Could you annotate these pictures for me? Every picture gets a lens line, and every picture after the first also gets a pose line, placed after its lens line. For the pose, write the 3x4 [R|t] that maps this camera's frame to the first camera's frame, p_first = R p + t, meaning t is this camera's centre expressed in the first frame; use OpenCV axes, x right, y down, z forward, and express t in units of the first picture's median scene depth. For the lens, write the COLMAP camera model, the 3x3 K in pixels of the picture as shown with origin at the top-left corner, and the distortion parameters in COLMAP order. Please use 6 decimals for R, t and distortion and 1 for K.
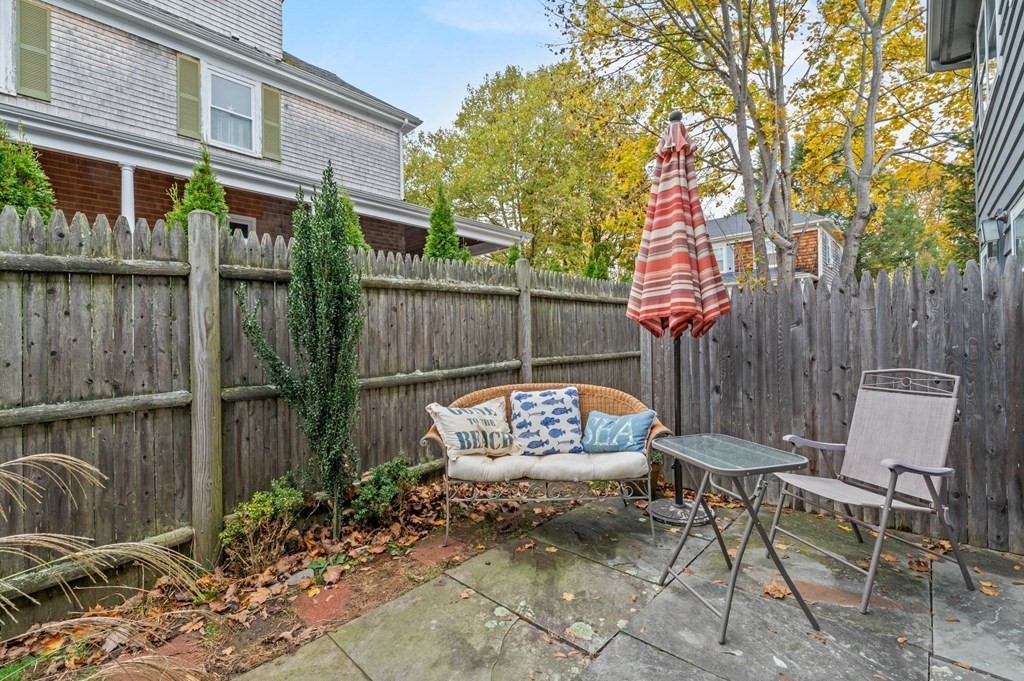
lens RADIAL K [[433.1, 0, 510.0], [0, 433.1, 343.0], [0, 0, 1]] dist [-0.007605, -0.000801]
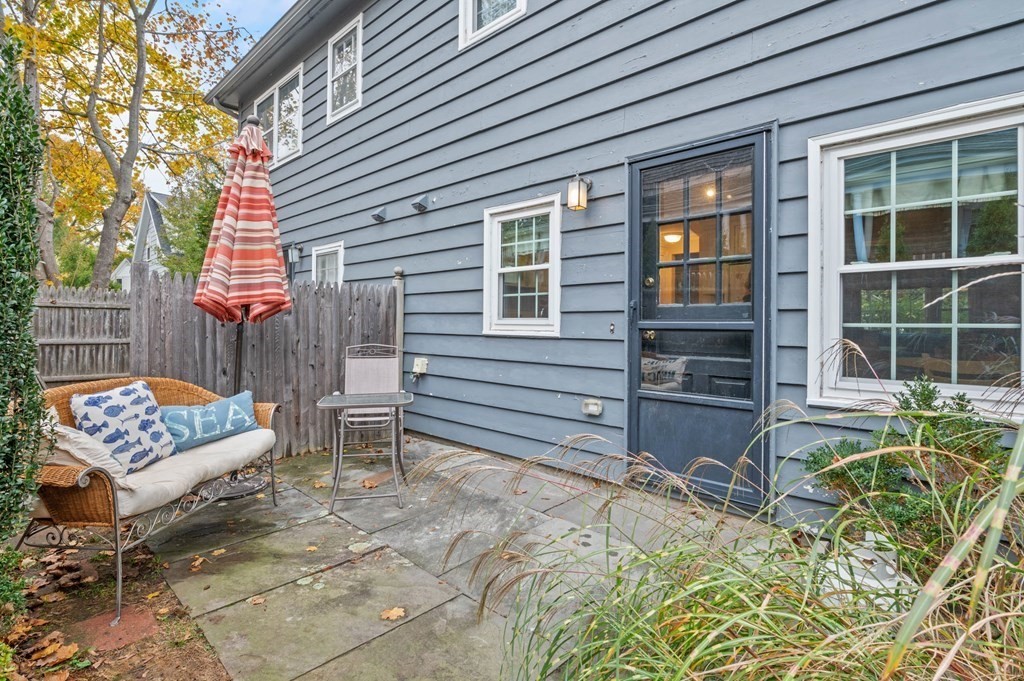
lens RADIAL K [[483.1, 0, 503.1], [0, 483.1, 331.8], [0, 0, 1]] dist [-0.004356, -0.001818]
pose [[0.015865, 0.002105, 0.999872, -0.797888], [-0.006153, 0.999979, -0.002008, 0.008357], [-0.999855, -0.006120, 0.015878, 0.334881]]
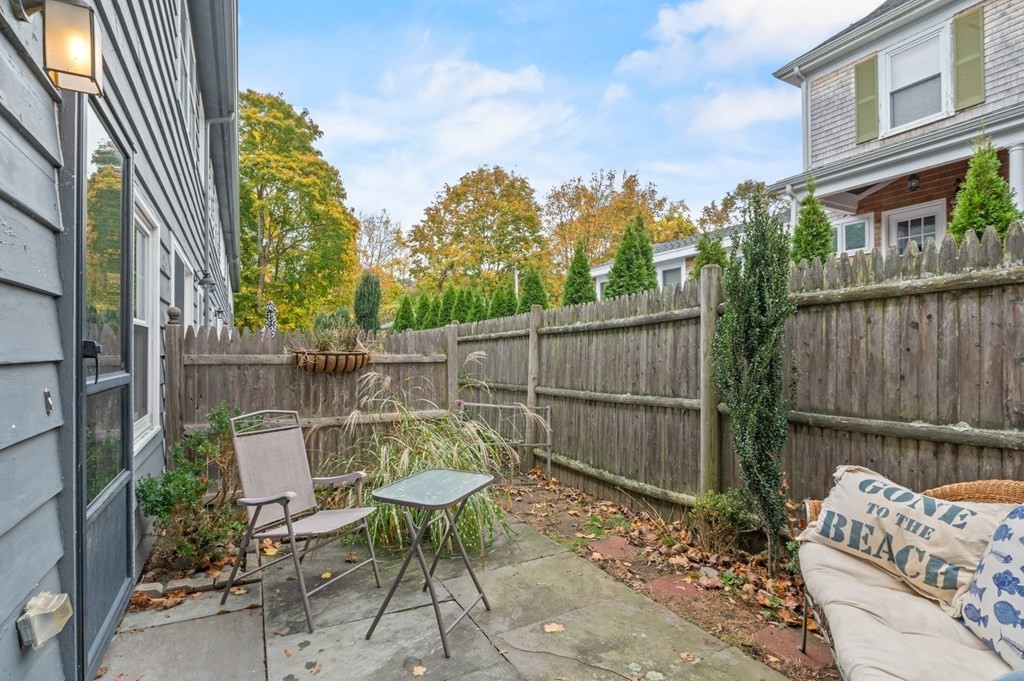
lens RADIAL K [[483.1, 0, 512.4], [0, 483.1, 343.1], [0, 0, 1]] dist [-0.004356, -0.001818]
pose [[-0.291666, 0.007562, -0.956490, 0.700398], [0.009539, 0.999942, 0.004996, -0.065498], [0.956473, -0.007667, -0.291721, 0.678241]]
